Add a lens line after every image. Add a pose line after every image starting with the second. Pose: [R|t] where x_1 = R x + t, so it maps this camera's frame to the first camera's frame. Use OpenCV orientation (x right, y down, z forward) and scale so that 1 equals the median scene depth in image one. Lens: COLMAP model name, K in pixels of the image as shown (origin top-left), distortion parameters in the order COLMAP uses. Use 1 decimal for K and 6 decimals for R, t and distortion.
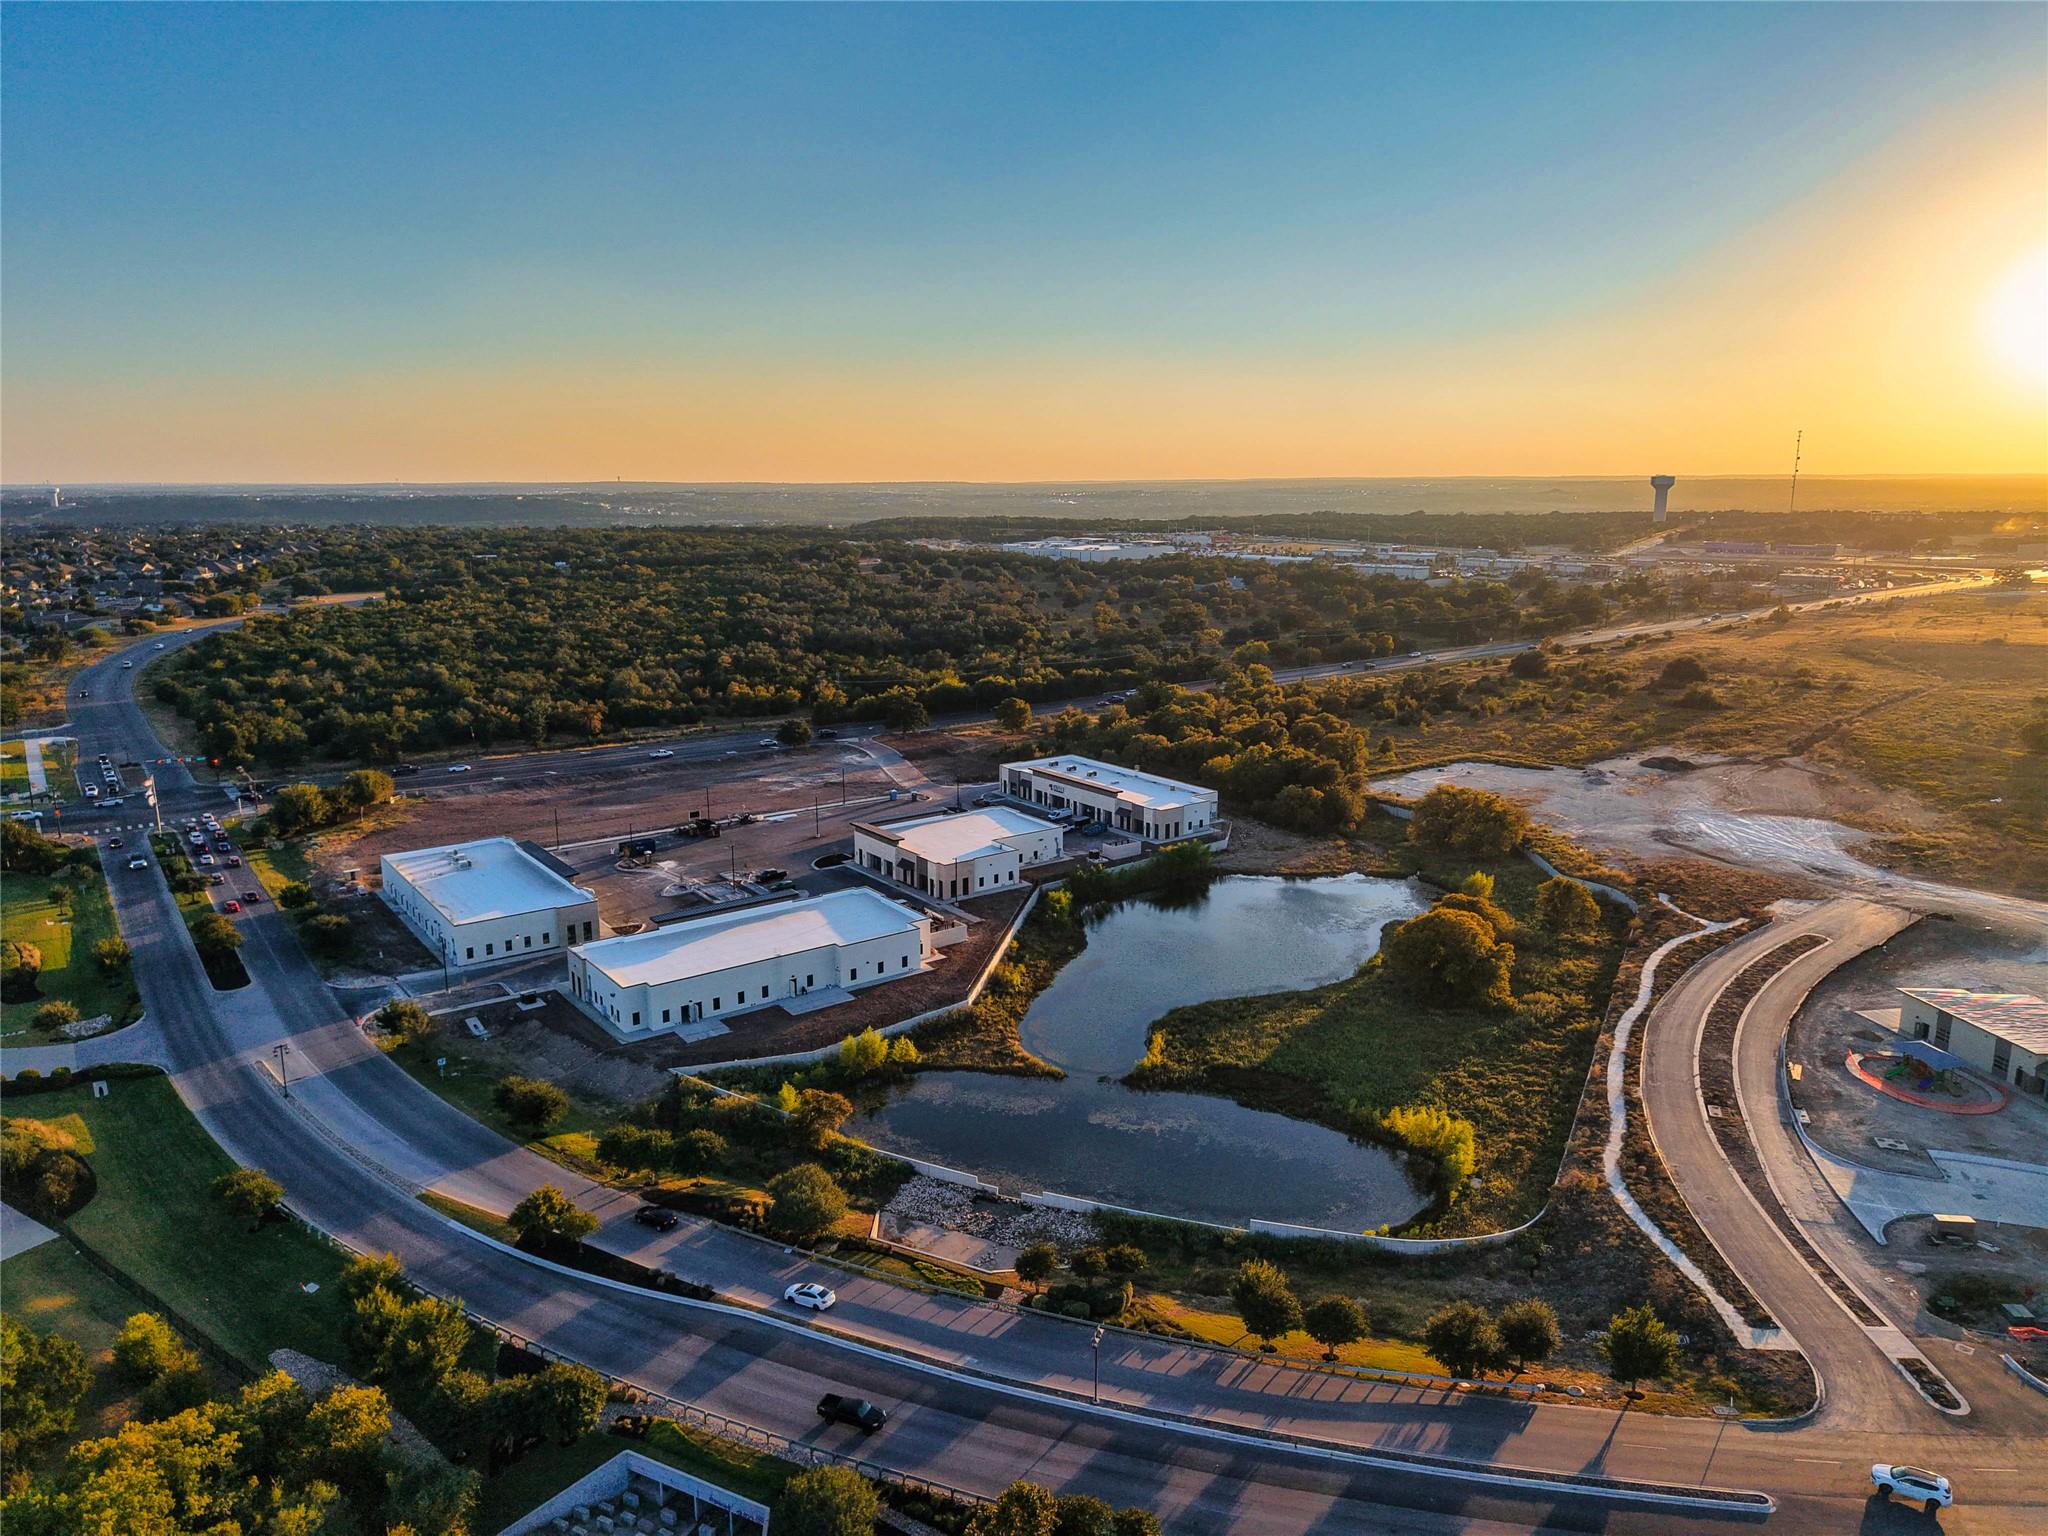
lens RADIAL K [[1368.8, 0, 1036.2], [0, 1368.8, 767.8], [0, 0, 1]] dist [0.035709, -0.038817]
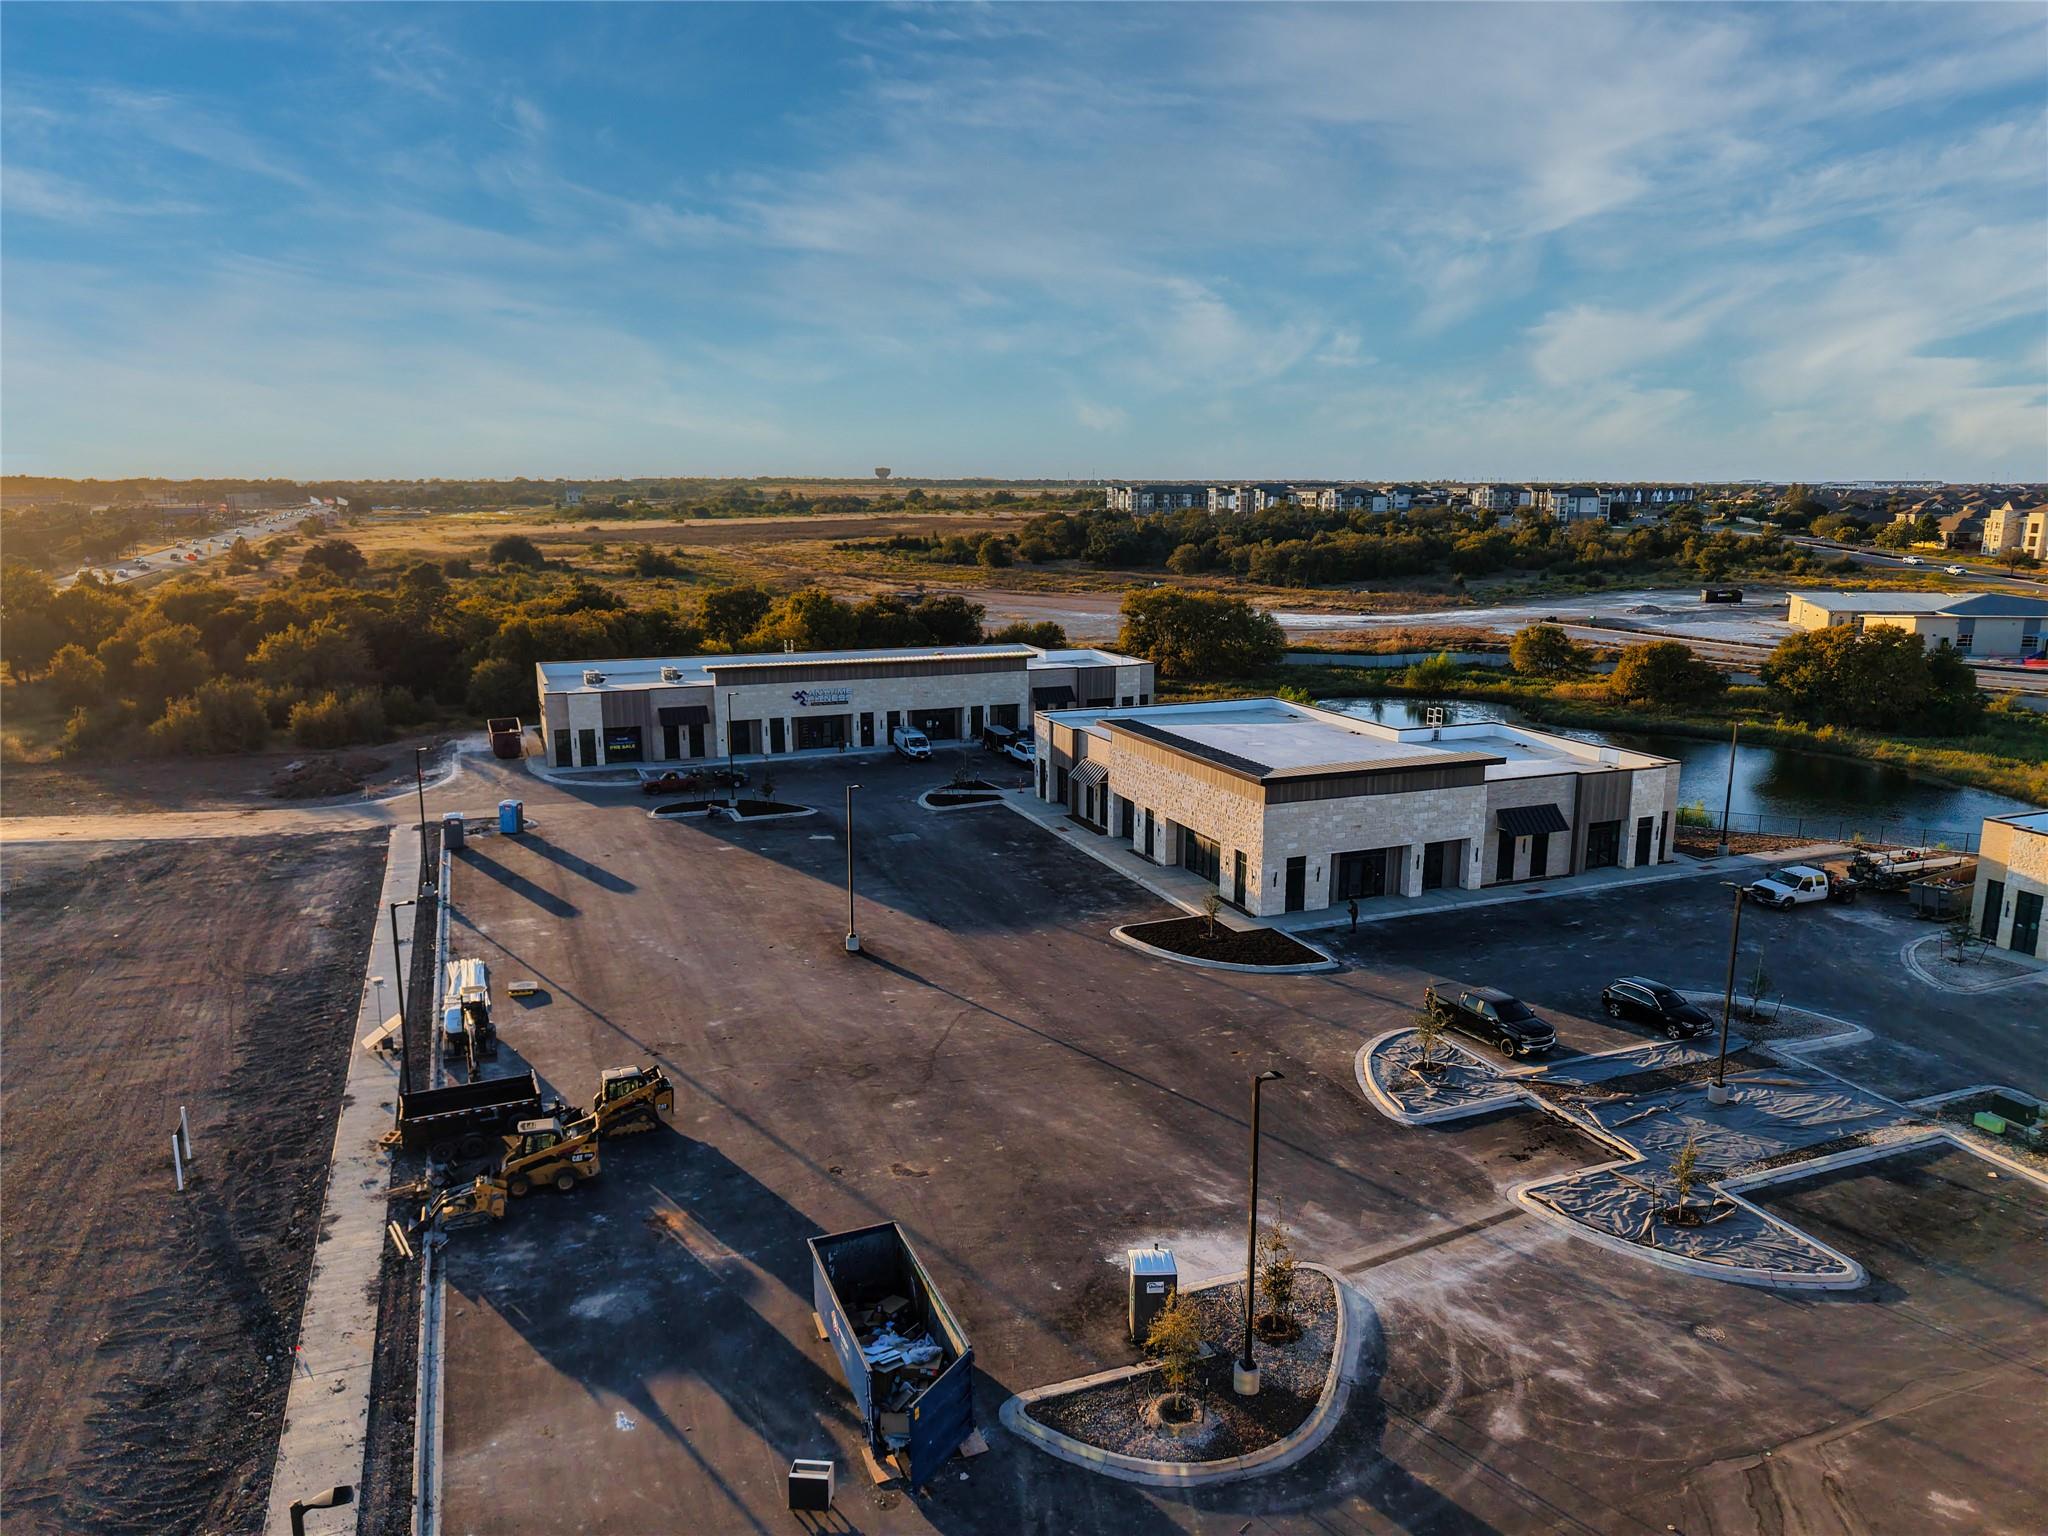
lens RADIAL K [[1368.8, 0, 1036.2], [0, 1368.8, 767.8], [0, 0, 1]] dist [0.035709, -0.038817]
pose [[0.247537, -0.191180, 0.949829, -0.472580], [0.197829, 0.969659, 0.143615, -0.013469], [-0.948467, 0.152353, 0.277847, 1.103296]]
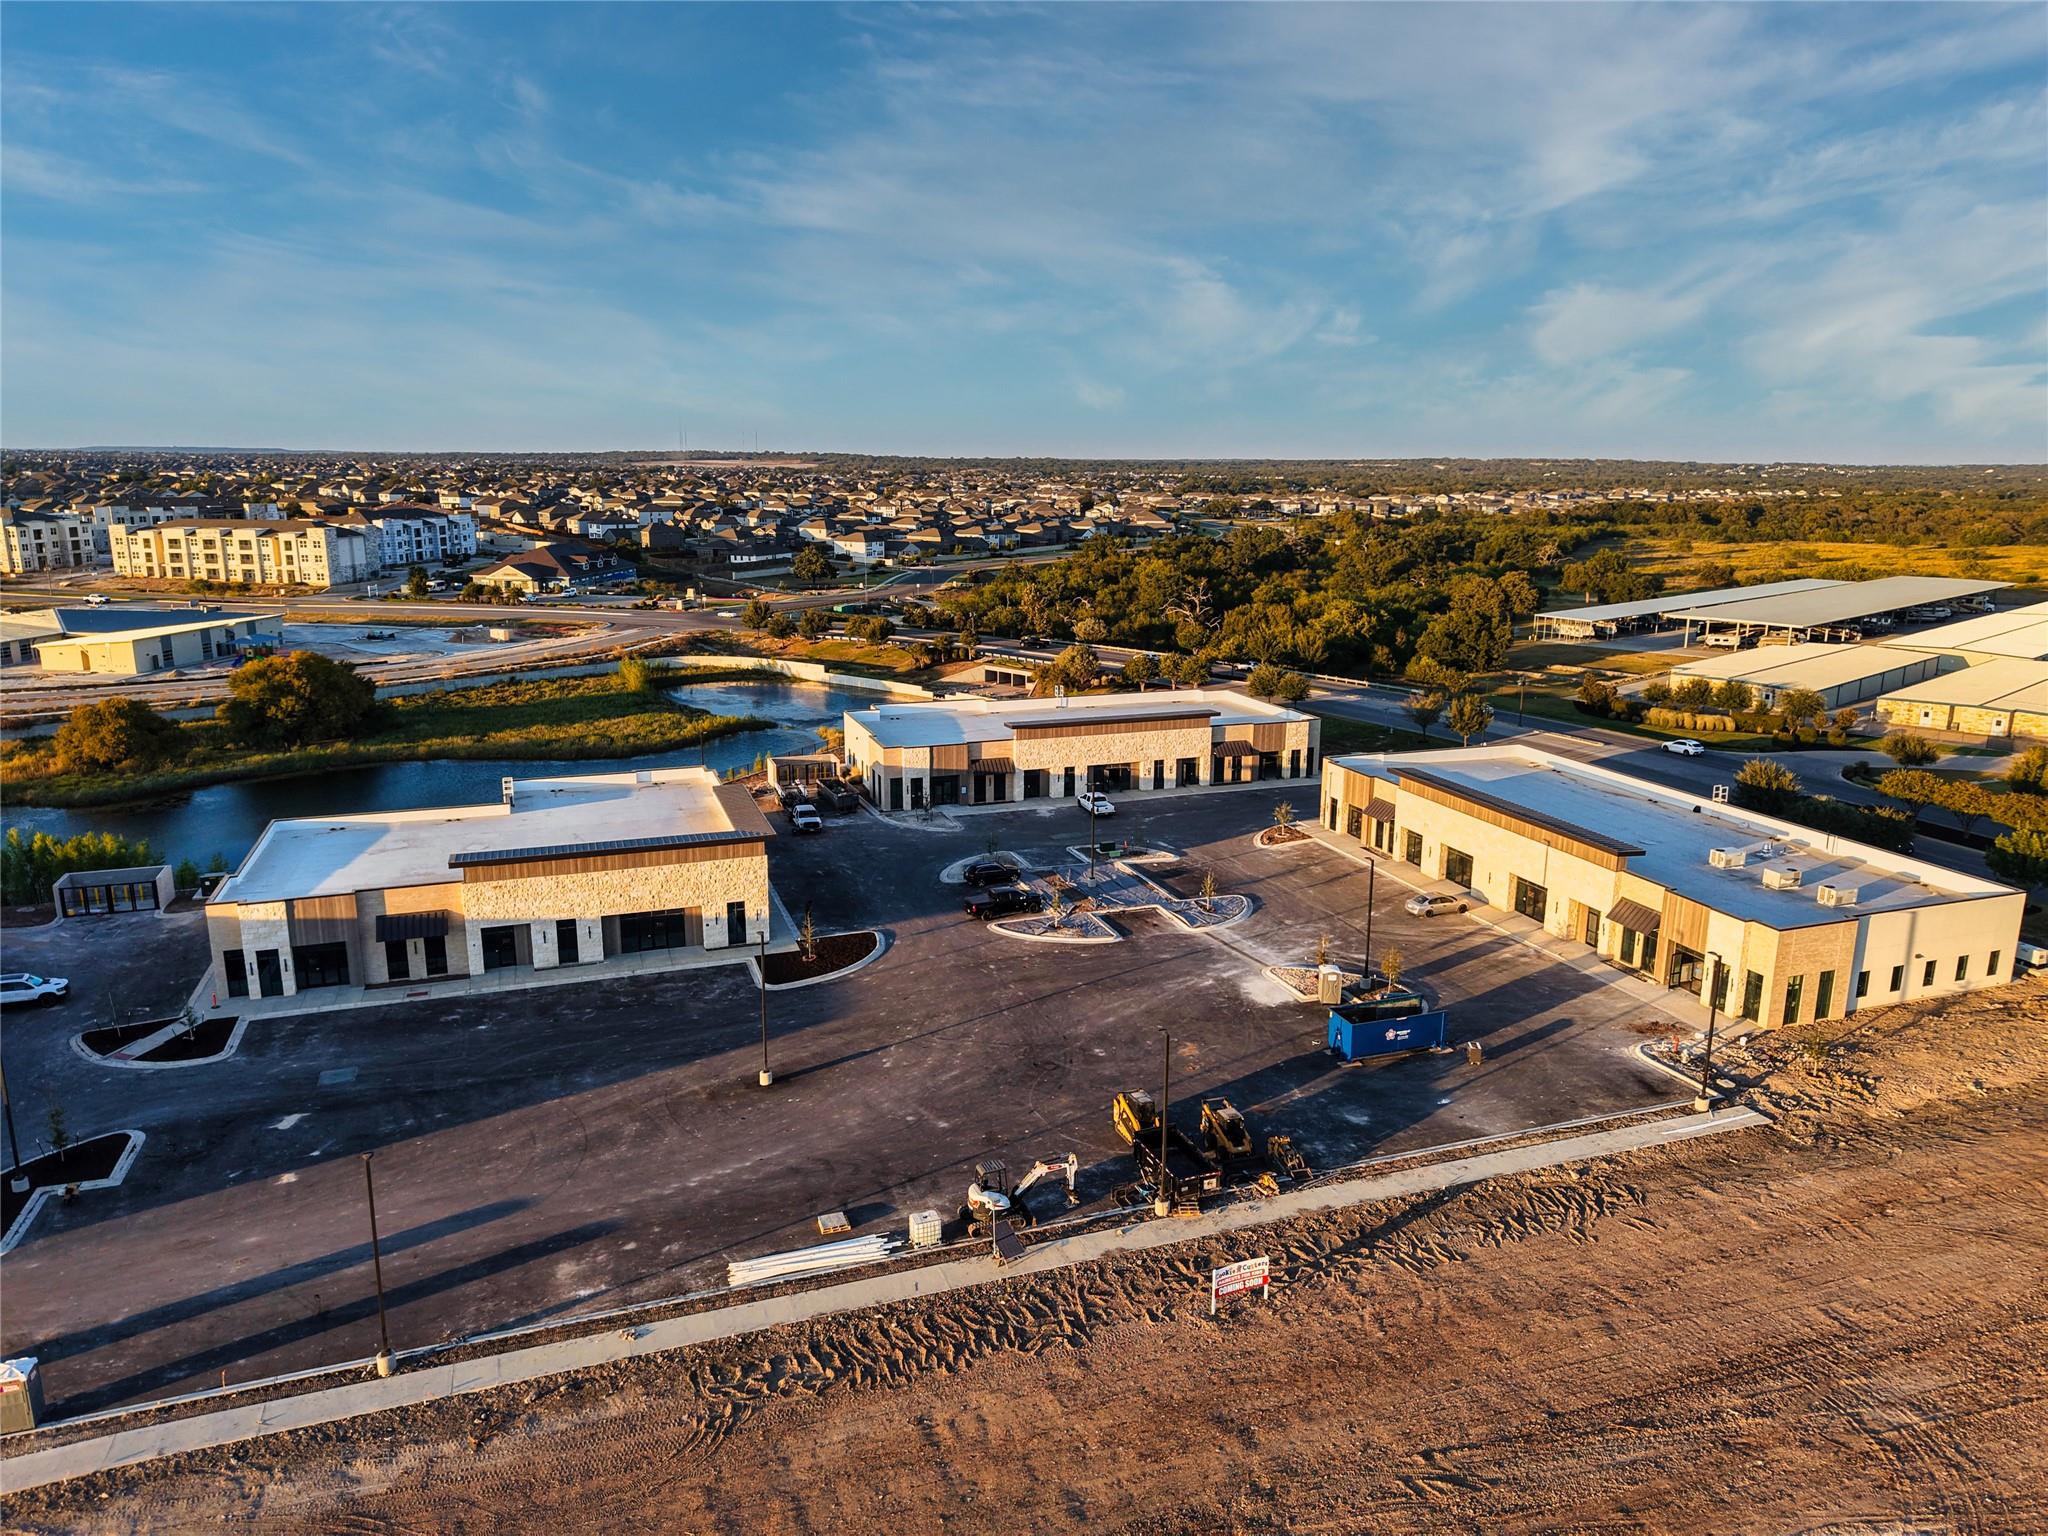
lens RADIAL K [[1370.6, 0, 1024.0], [0, 1370.6, 768.0], [0, 0, 1]] dist [0.024151, -0.027993]
pose [[-0.954872, -0.065999, 0.289593, -0.347953], [0.061148, 0.910433, 0.409112, -0.138700], [-0.290656, 0.408357, -0.865311, 1.472552]]
